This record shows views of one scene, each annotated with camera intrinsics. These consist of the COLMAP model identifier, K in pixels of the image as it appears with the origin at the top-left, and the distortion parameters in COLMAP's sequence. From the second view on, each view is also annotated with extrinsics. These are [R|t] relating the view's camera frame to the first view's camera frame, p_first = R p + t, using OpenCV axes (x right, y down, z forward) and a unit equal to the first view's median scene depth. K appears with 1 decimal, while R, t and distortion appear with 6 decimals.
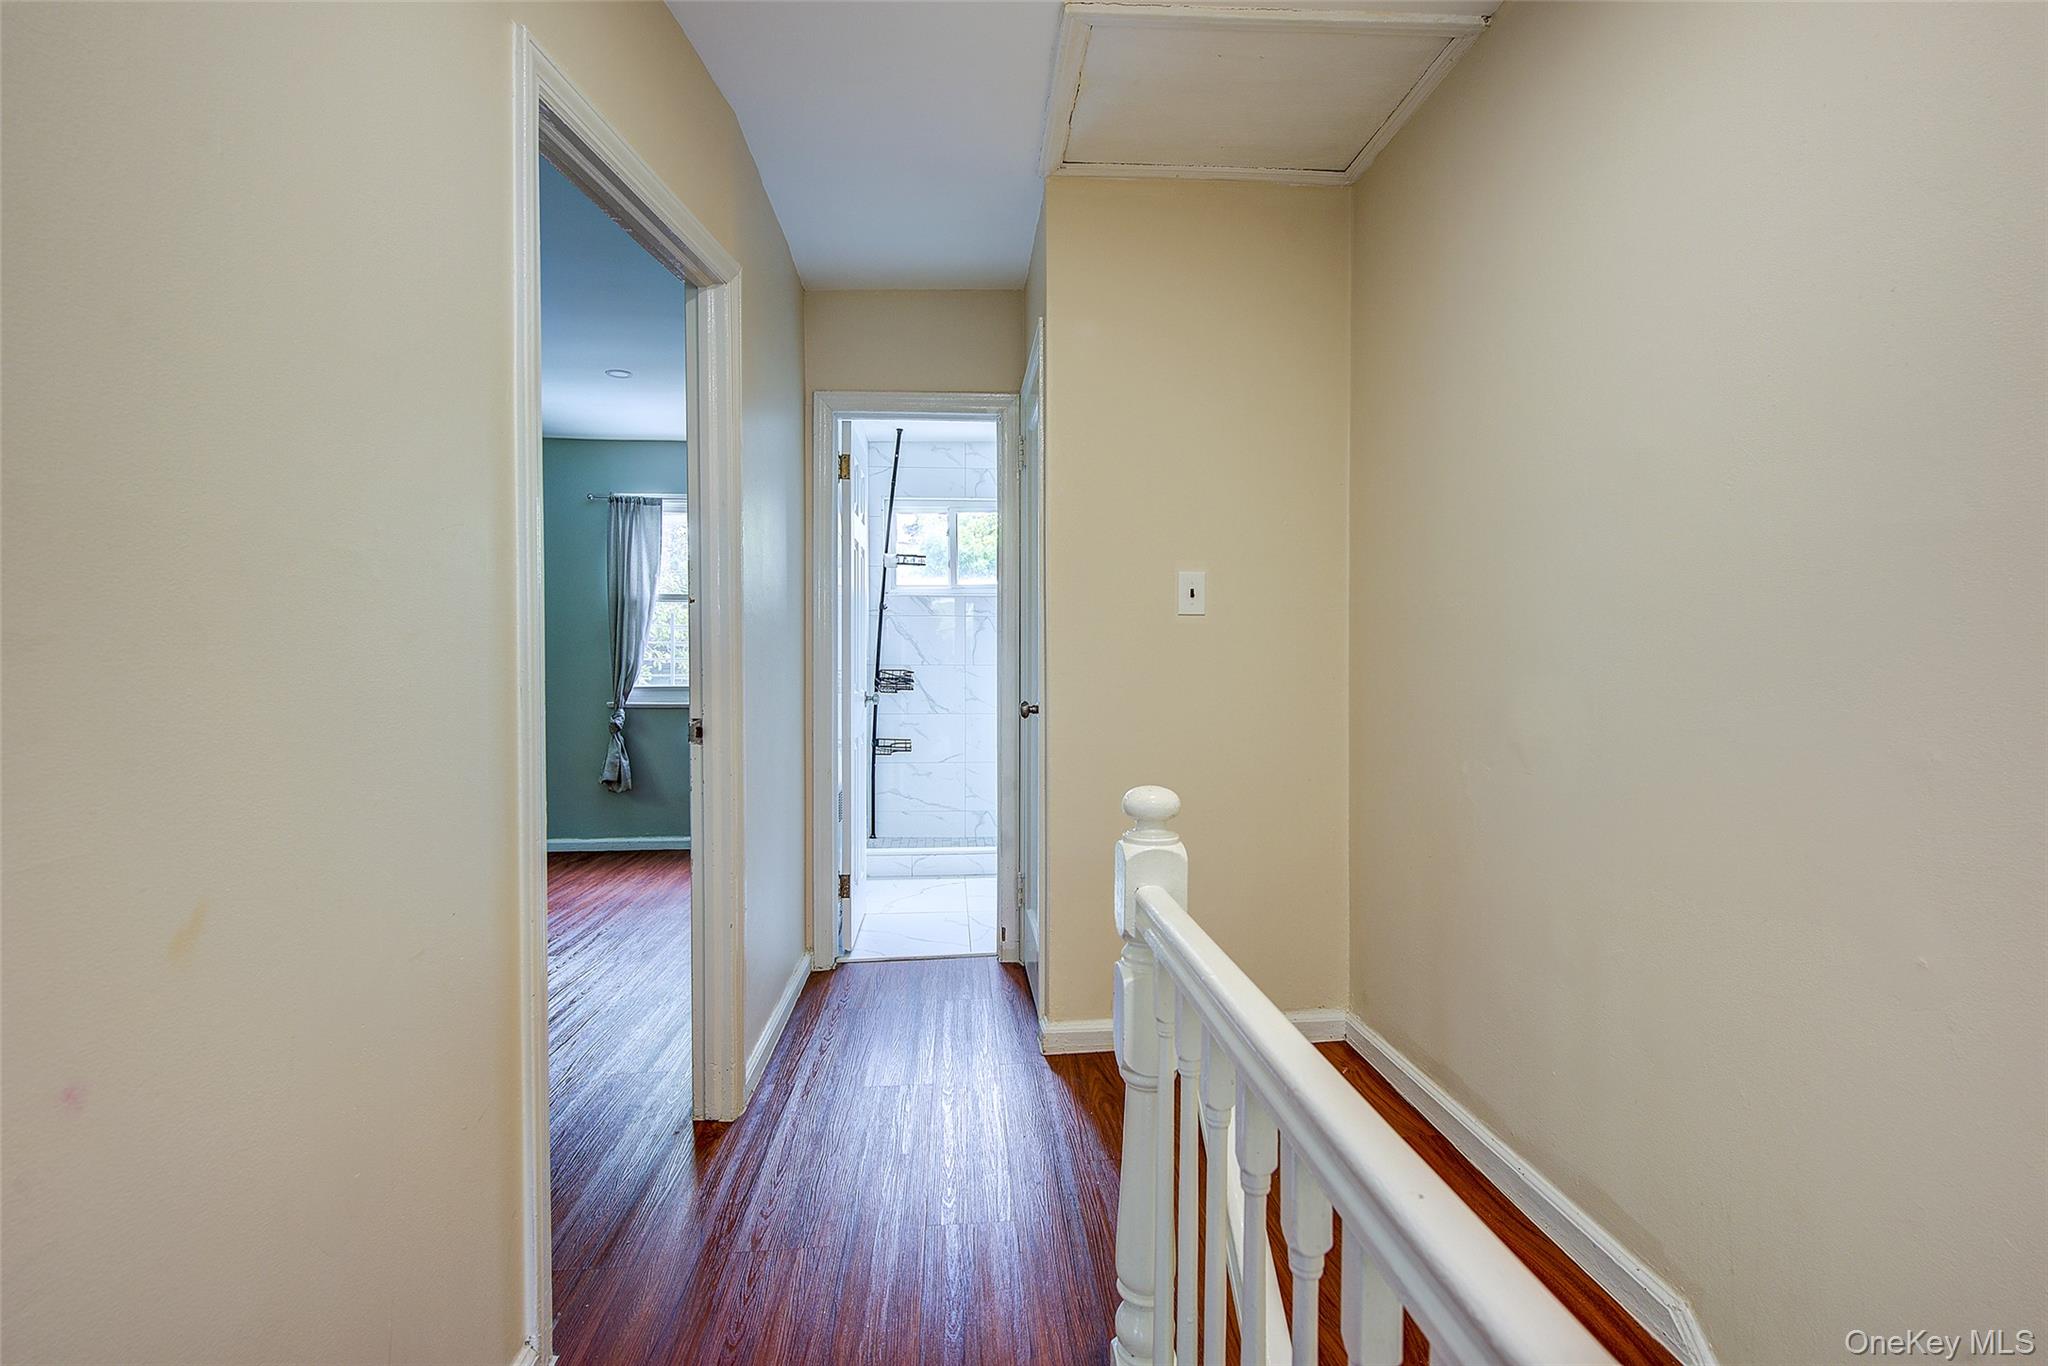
lens RADIAL K [[903.3, 0, 1027.3], [0, 903.3, 686.2], [0, 0, 1]] dist [0.000720, -0.001349]
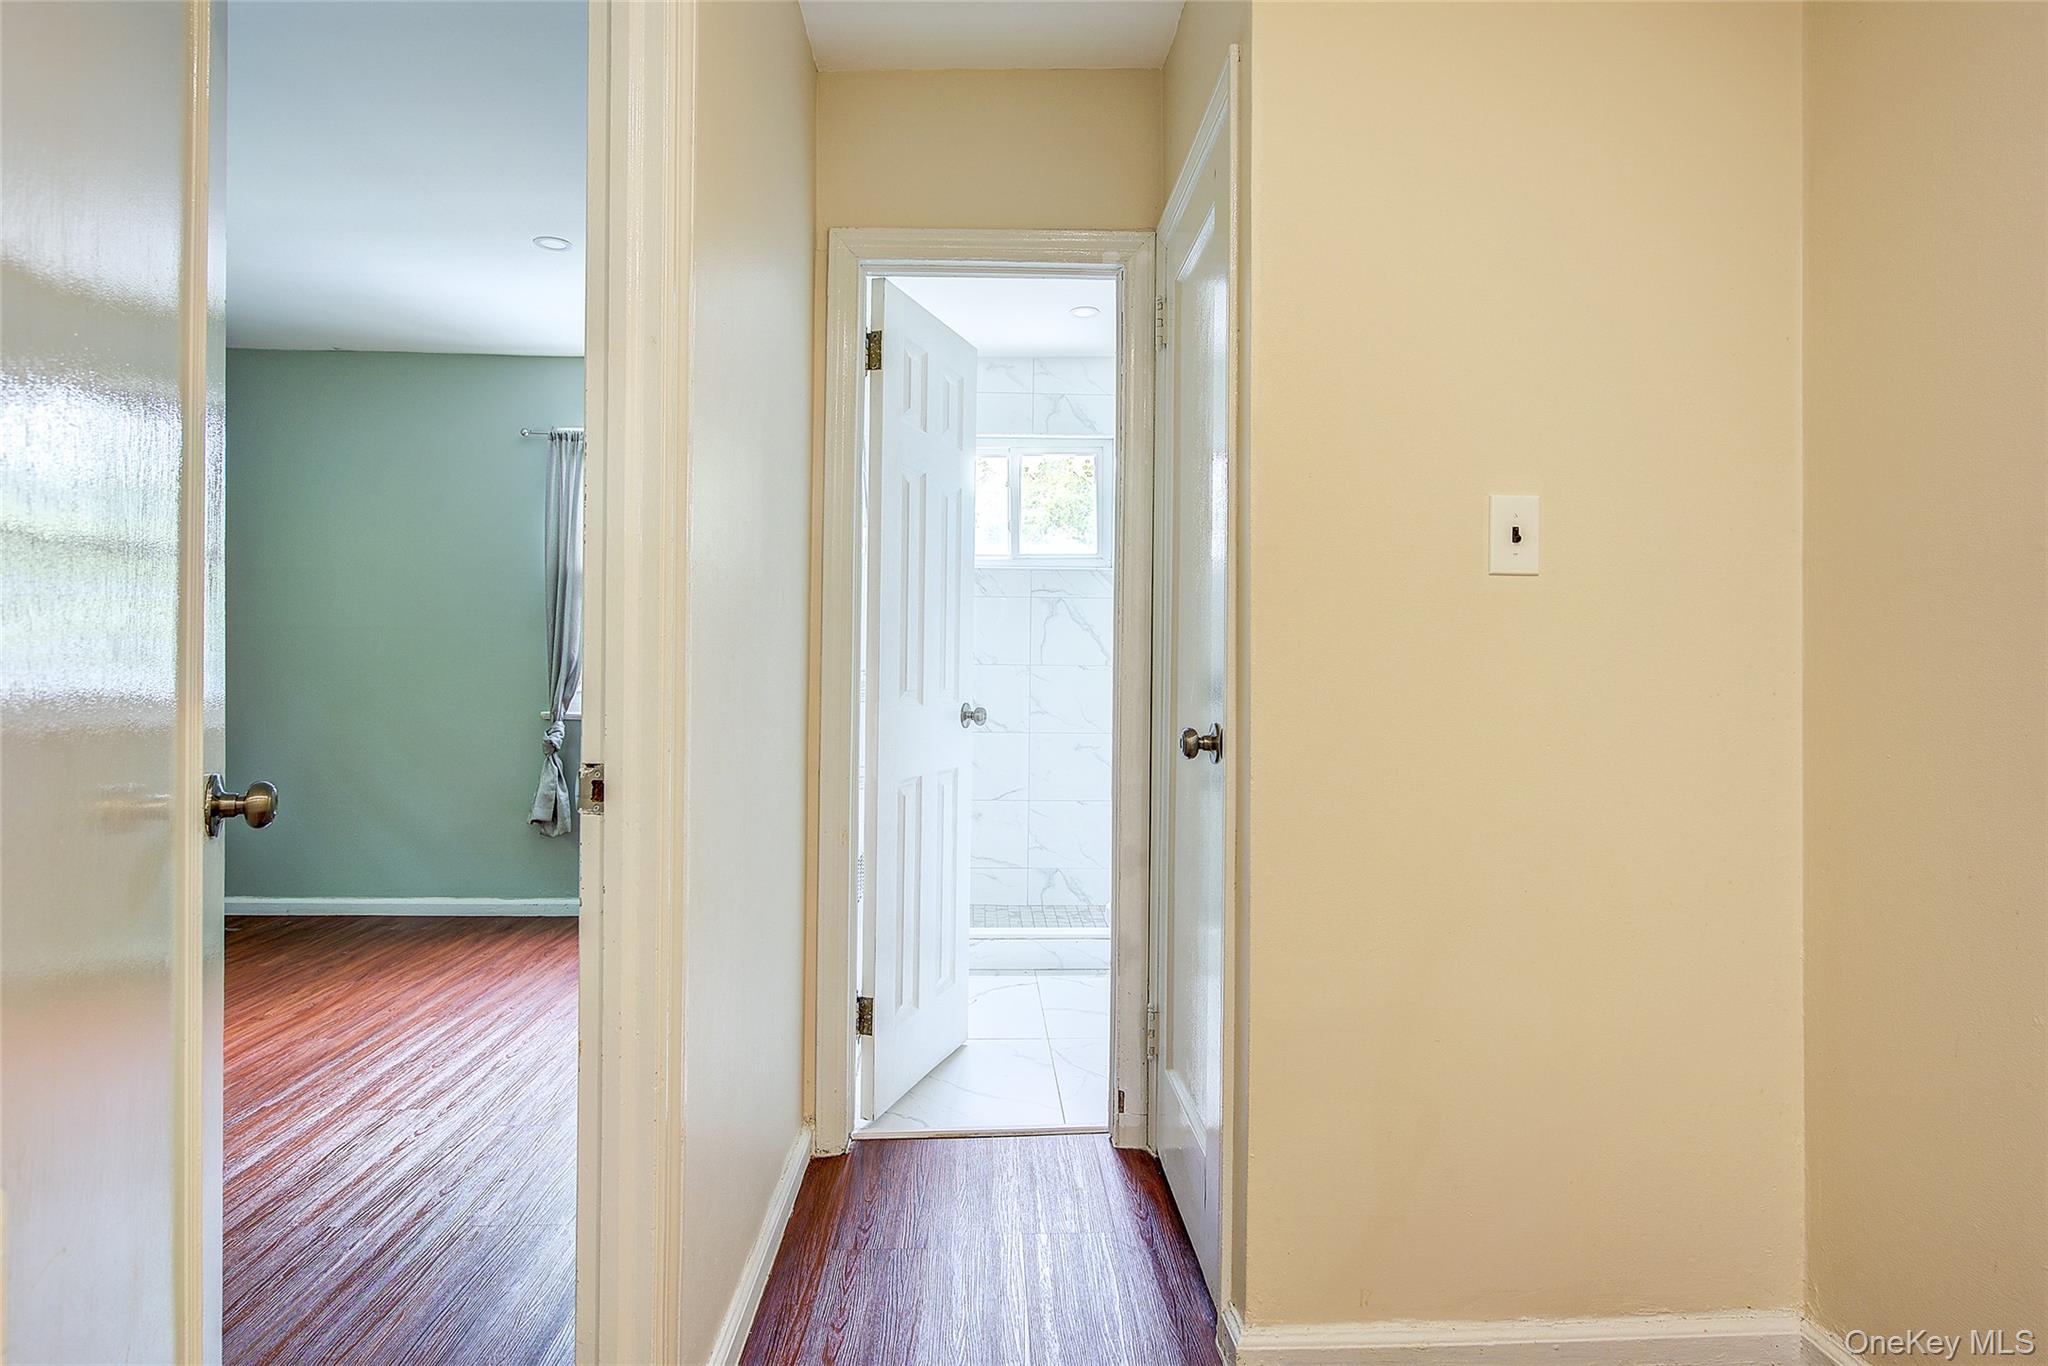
lens RADIAL K [[1066.6, 0, 1023.7], [0, 1066.6, 672.7], [0, 0, 1]] dist [-0.005577, 0.000508]
pose [[0.998972, 0.009996, -0.044223, -0.062822], [-0.010819, 0.999772, -0.018409, -0.003887], [0.044029, 0.018868, 0.998852, 0.261493]]
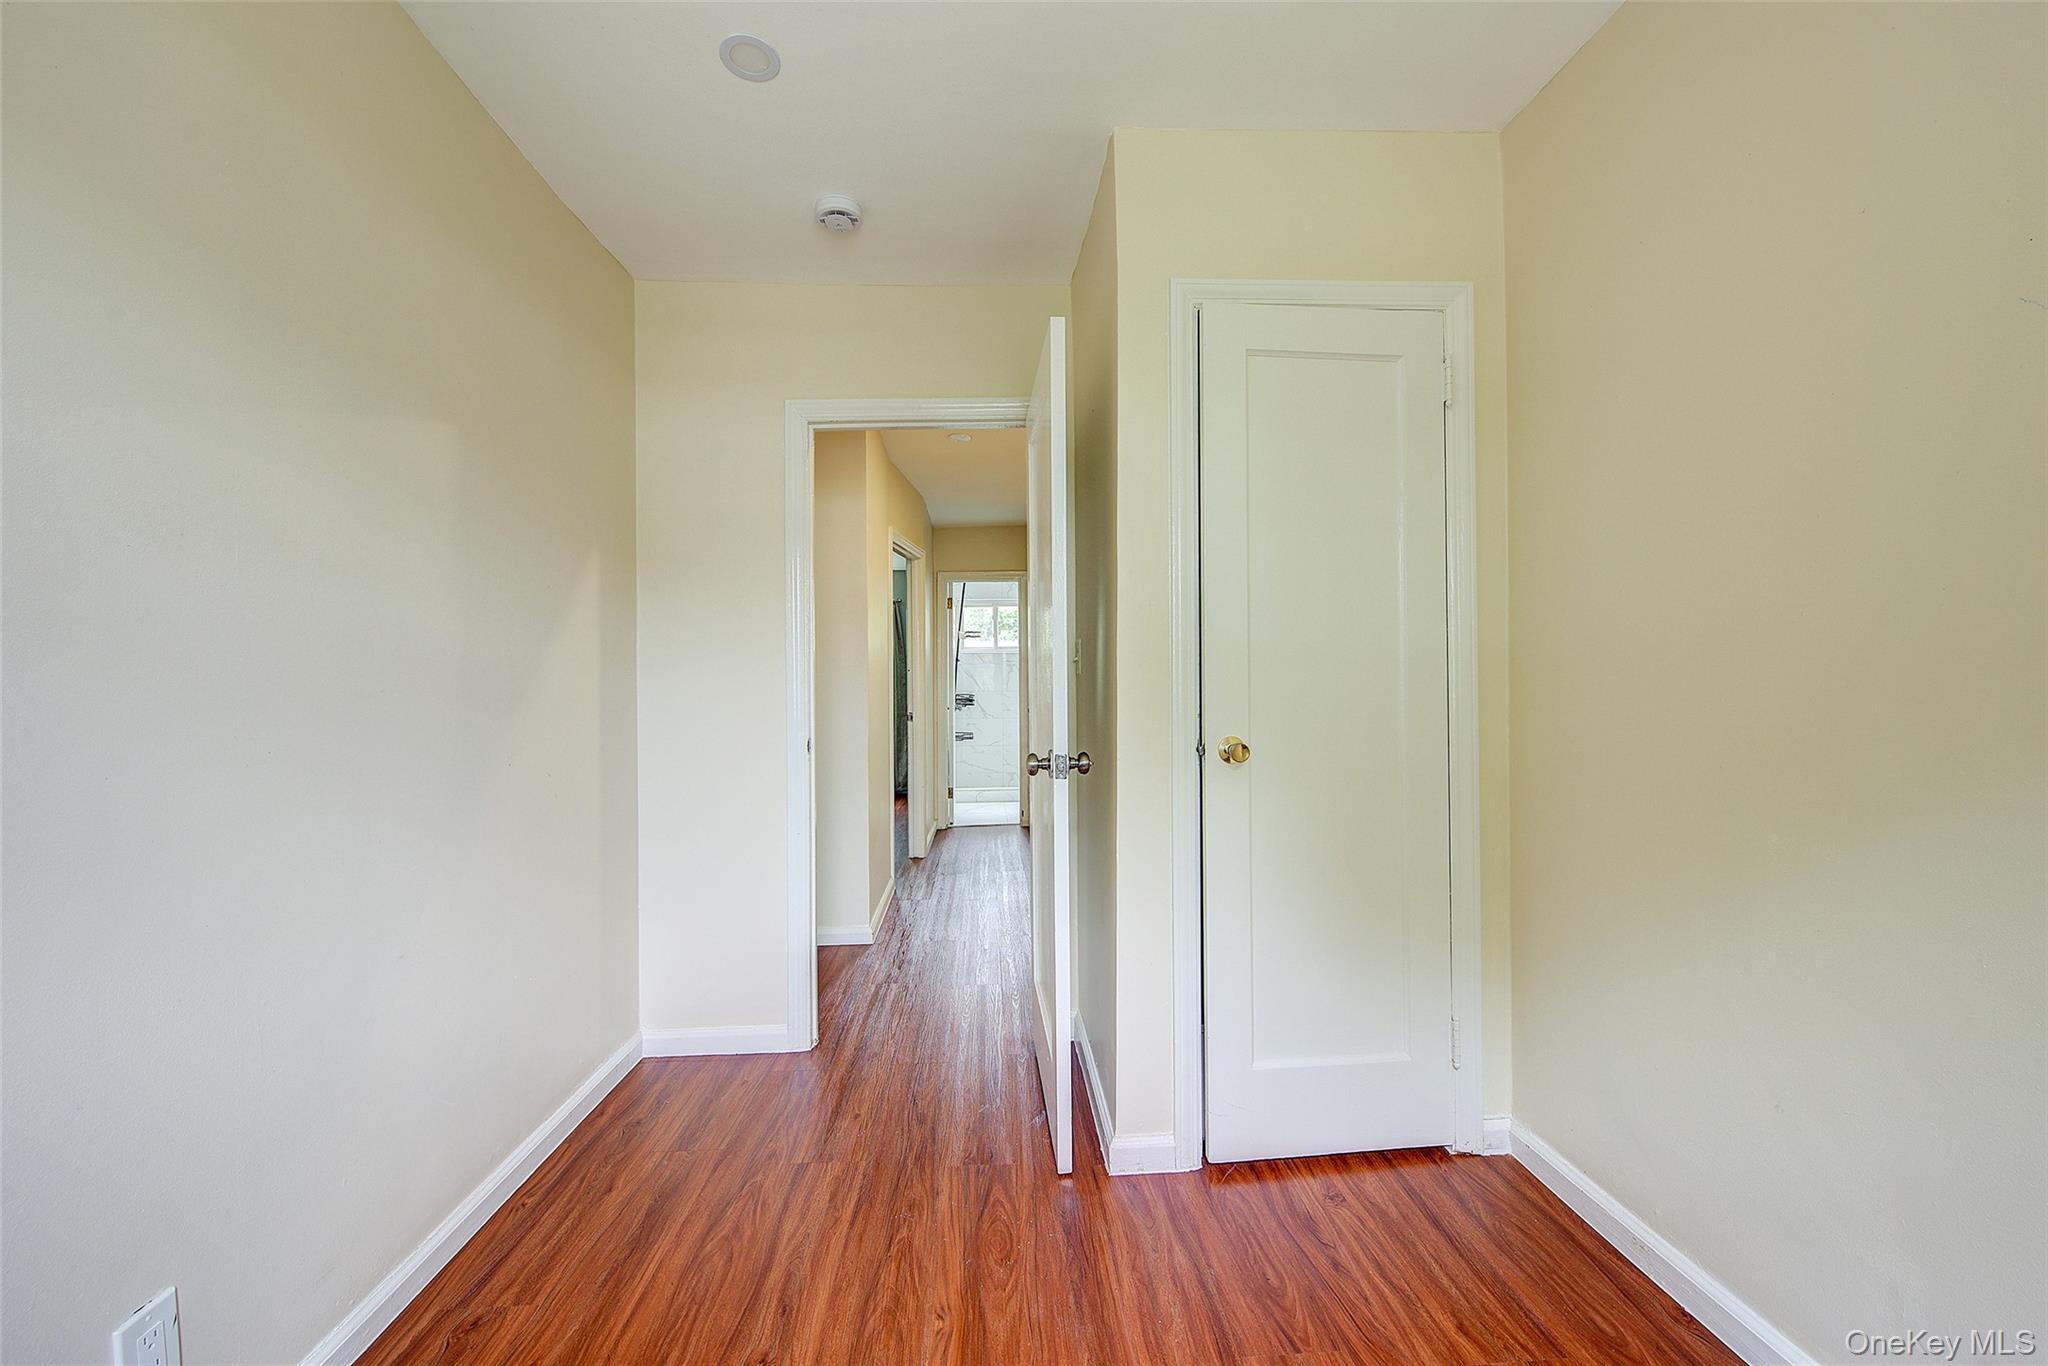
lens RADIAL K [[817.5, 0, 1023.8], [0, 817.5, 683.9], [0, 0, 1]] dist [0.002697, -0.003548]
pose [[0.999433, -0.007667, -0.032787, 0.043612], [0.006709, 0.999550, -0.029226, 0.014989], [0.032997, 0.028989, 0.999035, -1.001915]]
